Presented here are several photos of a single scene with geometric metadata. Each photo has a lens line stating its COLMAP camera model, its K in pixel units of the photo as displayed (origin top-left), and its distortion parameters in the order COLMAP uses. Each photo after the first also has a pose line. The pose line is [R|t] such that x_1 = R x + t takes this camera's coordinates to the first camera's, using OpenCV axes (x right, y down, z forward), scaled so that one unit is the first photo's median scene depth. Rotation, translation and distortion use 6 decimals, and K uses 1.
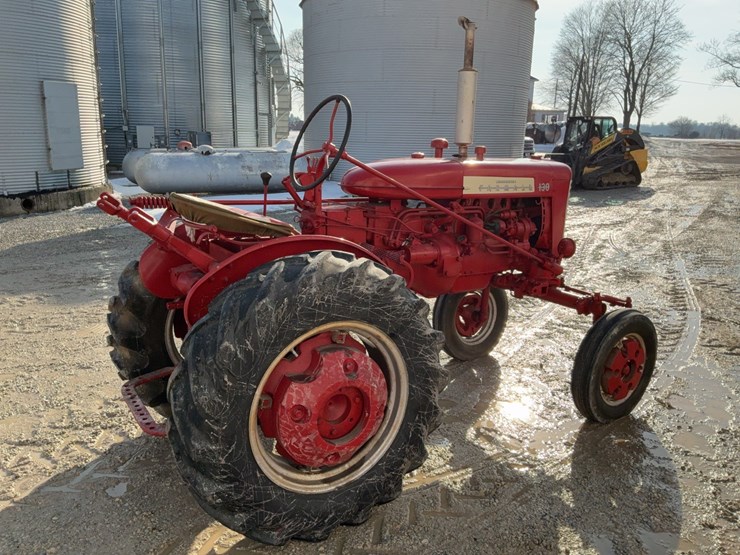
lens RADIAL K [[610.3, 0, 370.5], [0, 610.3, 275.3], [0, 0, 1]] dist [0.042999, -0.092612]
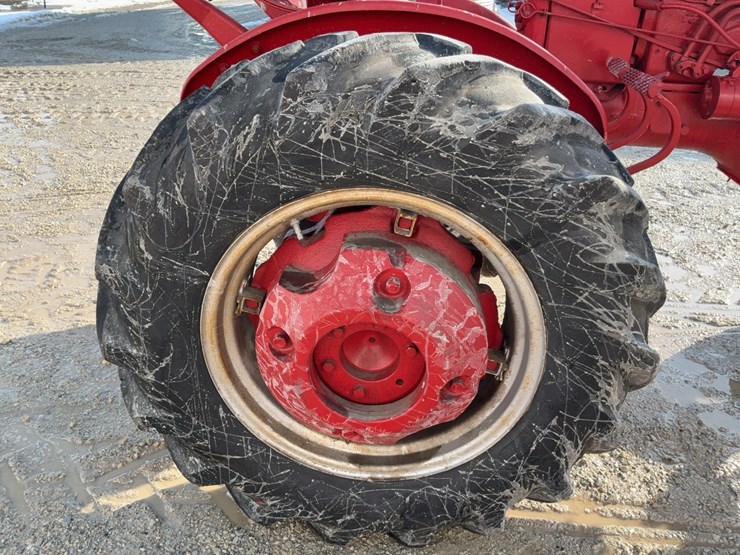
lens RADIAL K [[610.3, 0, 369.7], [0, 610.3, 271.1], [0, 0, 1]] dist [0.042999, -0.092612]
pose [[0.801591, 0.274111, -0.531334, 0.203832], [-0.143154, 0.950851, 0.274570, 0.008591], [0.580482, -0.144030, 0.801434, 0.602578]]
